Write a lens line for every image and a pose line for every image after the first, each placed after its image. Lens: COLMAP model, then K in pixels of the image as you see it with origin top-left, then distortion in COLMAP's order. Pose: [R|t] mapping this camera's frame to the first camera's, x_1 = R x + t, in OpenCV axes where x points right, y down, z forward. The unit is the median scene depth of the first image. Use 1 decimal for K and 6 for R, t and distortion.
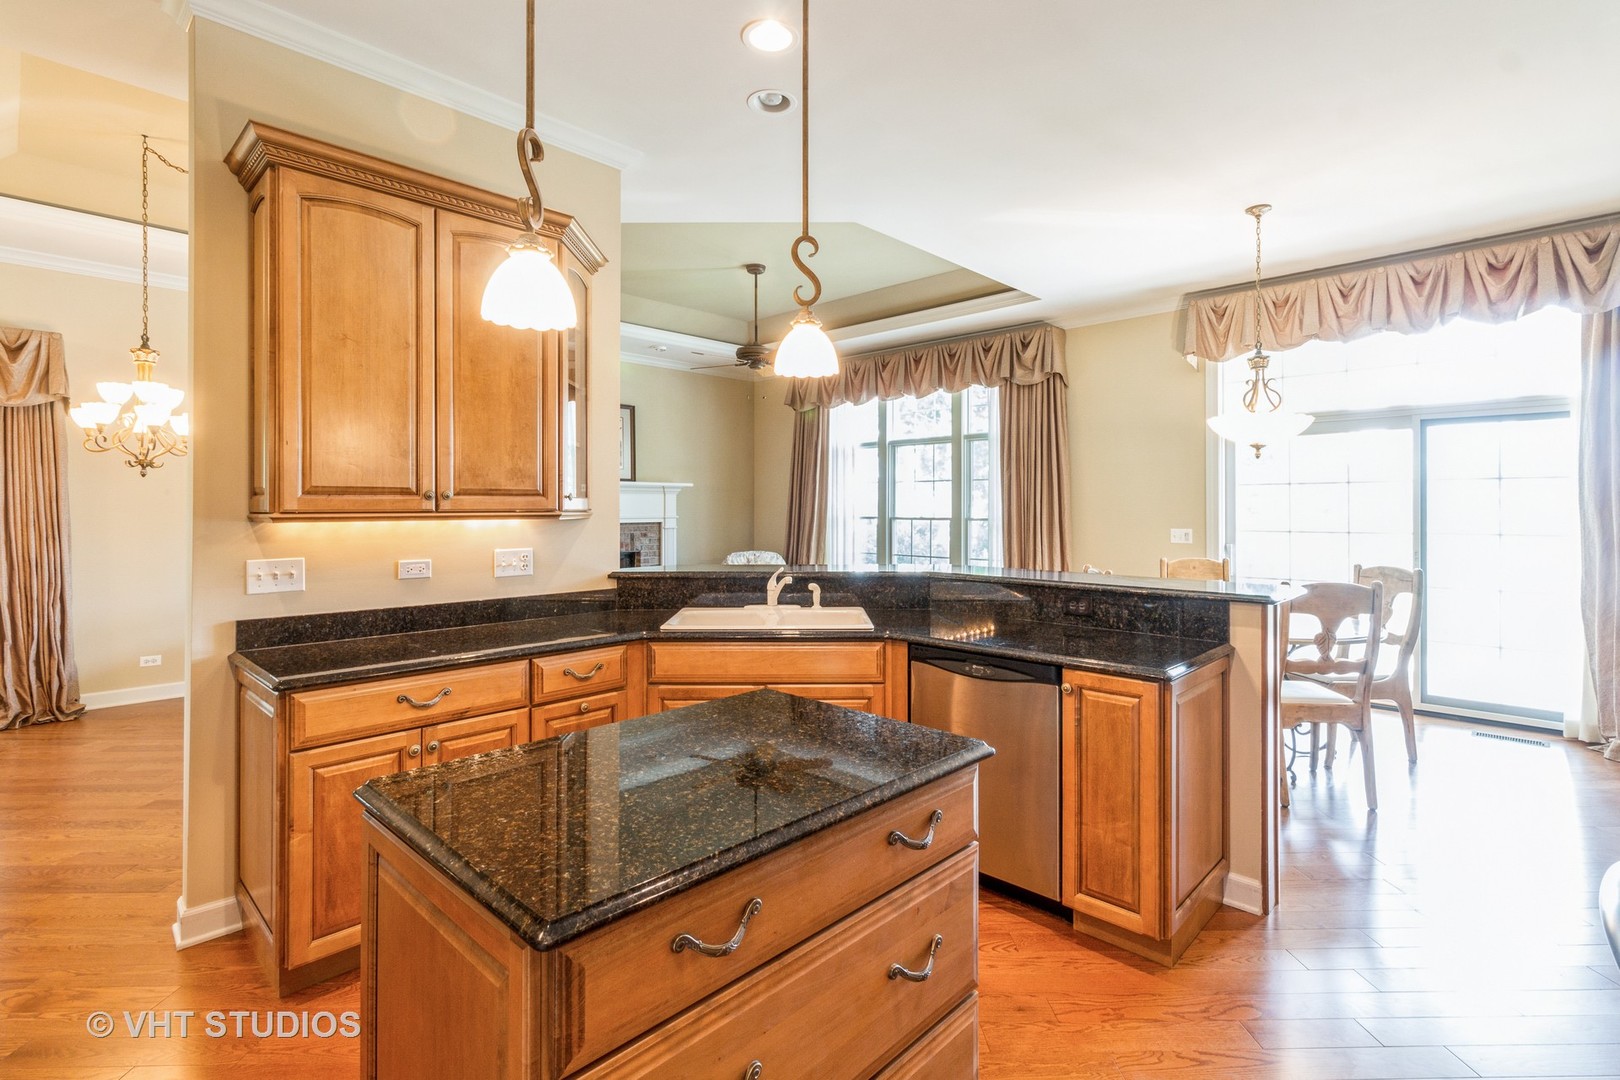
lens RADIAL K [[760.3, 0, 822.6], [0, 760.3, 507.6], [0, 0, 1]] dist [0.002680, 0.000259]
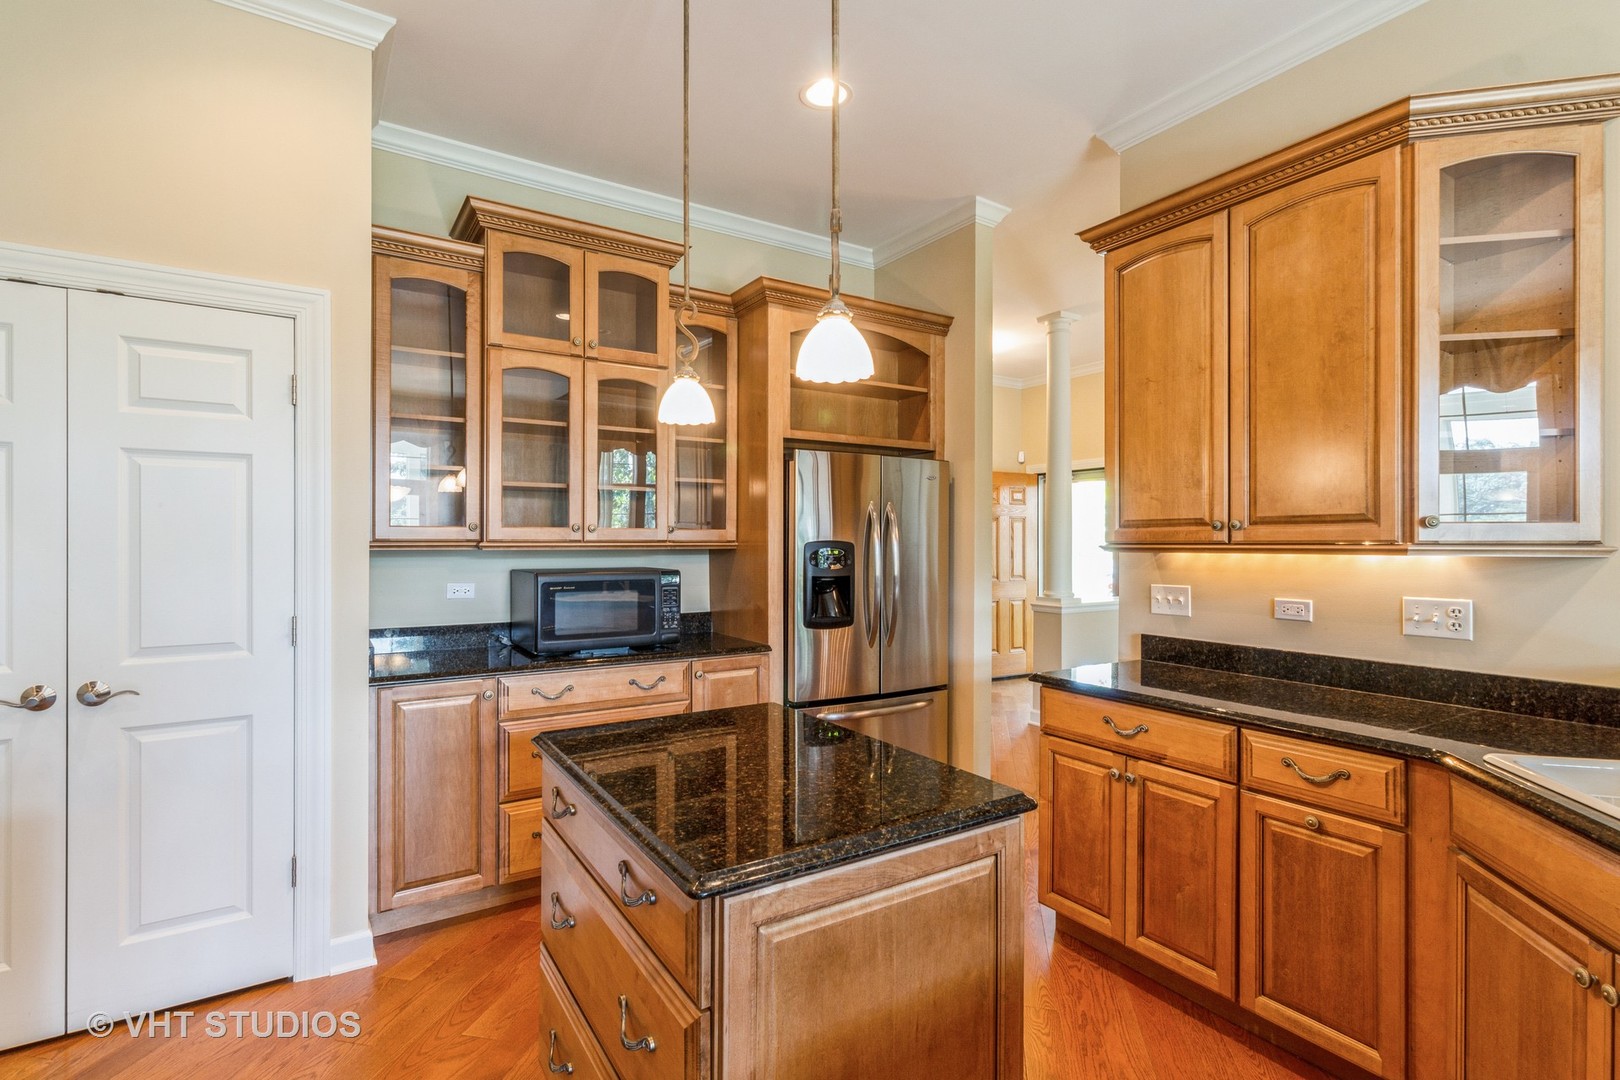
lens RADIAL K [[760.3, 0, 805.3], [0, 760.3, 544.1], [0, 0, 1]] dist [0.002680, 0.000259]
pose [[-0.243797, 0.003867, -0.969818, 0.502004], [-0.000054, 0.999992, 0.004001, 0.002512], [0.969826, 0.001028, -0.243795, 0.745249]]
